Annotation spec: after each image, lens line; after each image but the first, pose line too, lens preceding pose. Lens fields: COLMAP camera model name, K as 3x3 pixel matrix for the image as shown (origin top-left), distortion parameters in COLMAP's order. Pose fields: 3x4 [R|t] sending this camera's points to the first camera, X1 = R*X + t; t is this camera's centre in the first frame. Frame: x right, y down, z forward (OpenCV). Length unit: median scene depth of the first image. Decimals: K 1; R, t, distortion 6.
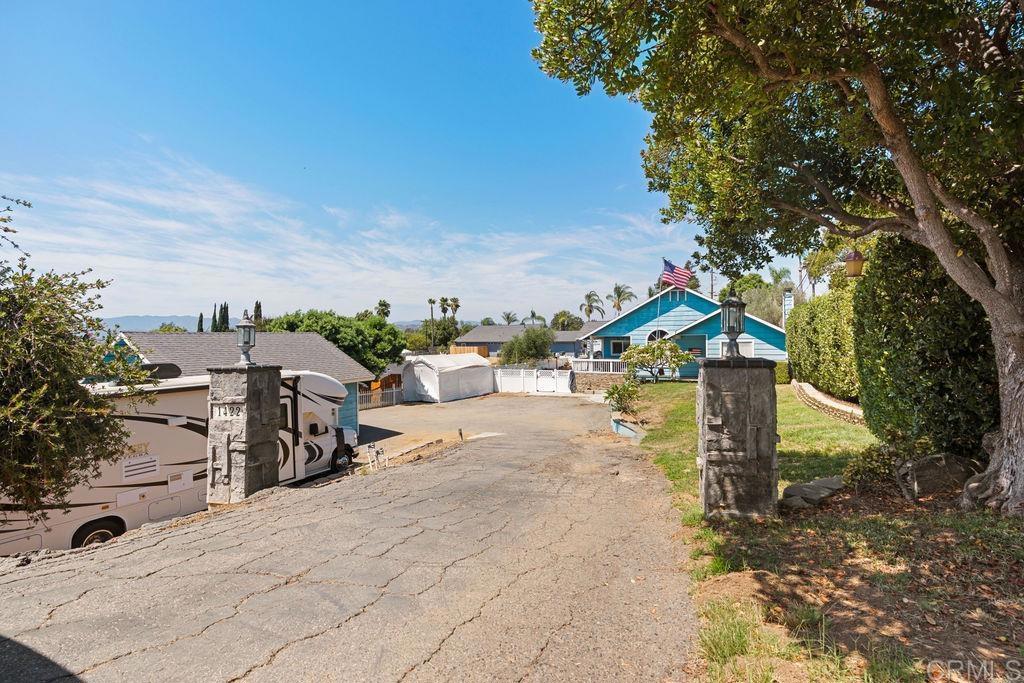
lens RADIAL K [[524.2, 0, 511.6], [0, 524.2, 366.2], [0, 0, 1]] dist [0.112887, 0.000182]
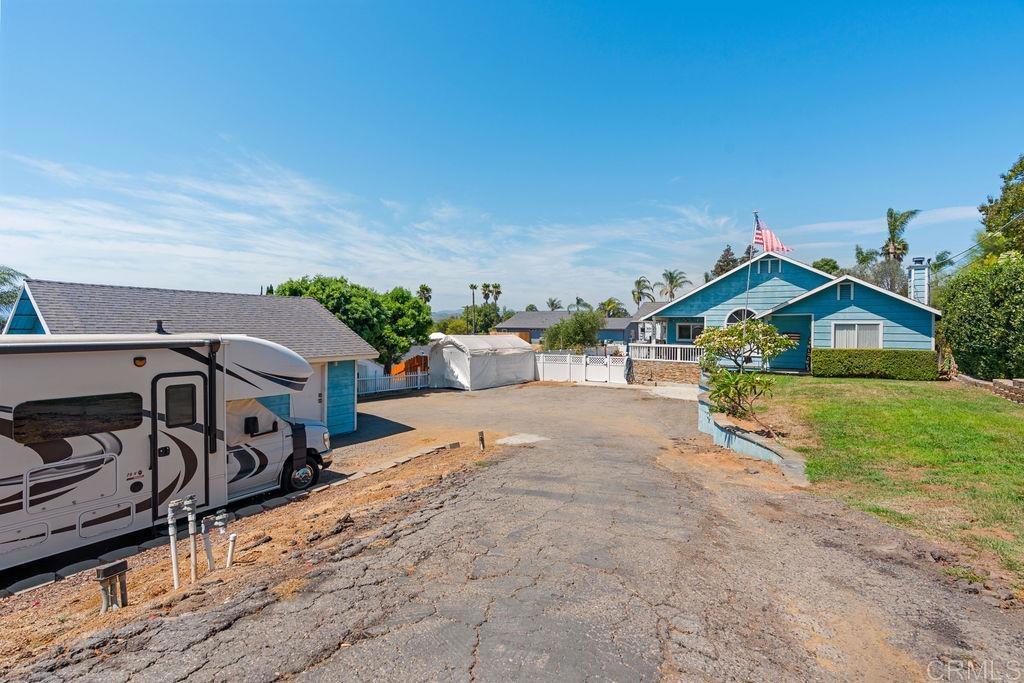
lens RADIAL K [[512.8, 0, 512.0], [0, 512.8, 341.5], [0, 0, 1]] dist [0.106845, -0.000188]
pose [[0.995994, 0.023434, -0.086295, 0.000044], [-0.026022, 0.999241, -0.028994, 0.004775], [0.085550, 0.031124, 0.995848, 0.070811]]
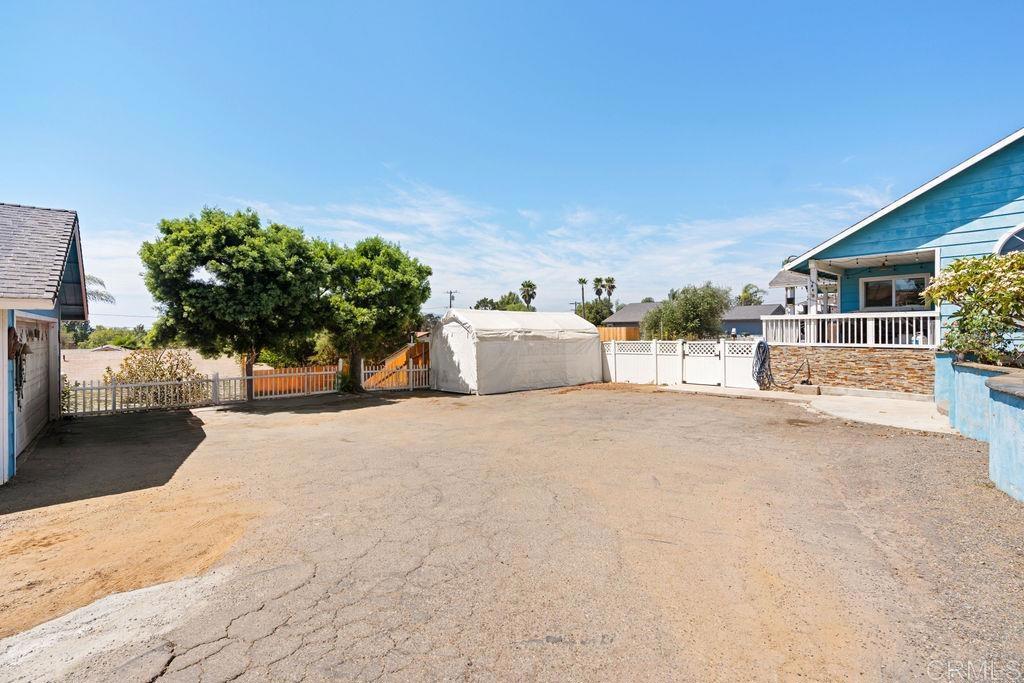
lens RADIAL K [[495.8, 0, 512.0], [0, 495.8, 341.5], [0, 0, 1]] dist [0.052068, -0.000068]
pose [[0.934436, 0.014054, -0.355854, 0.028187], [-0.027700, 0.999062, -0.033280, 0.012094], [0.355052, 0.040956, 0.933949, 0.215125]]
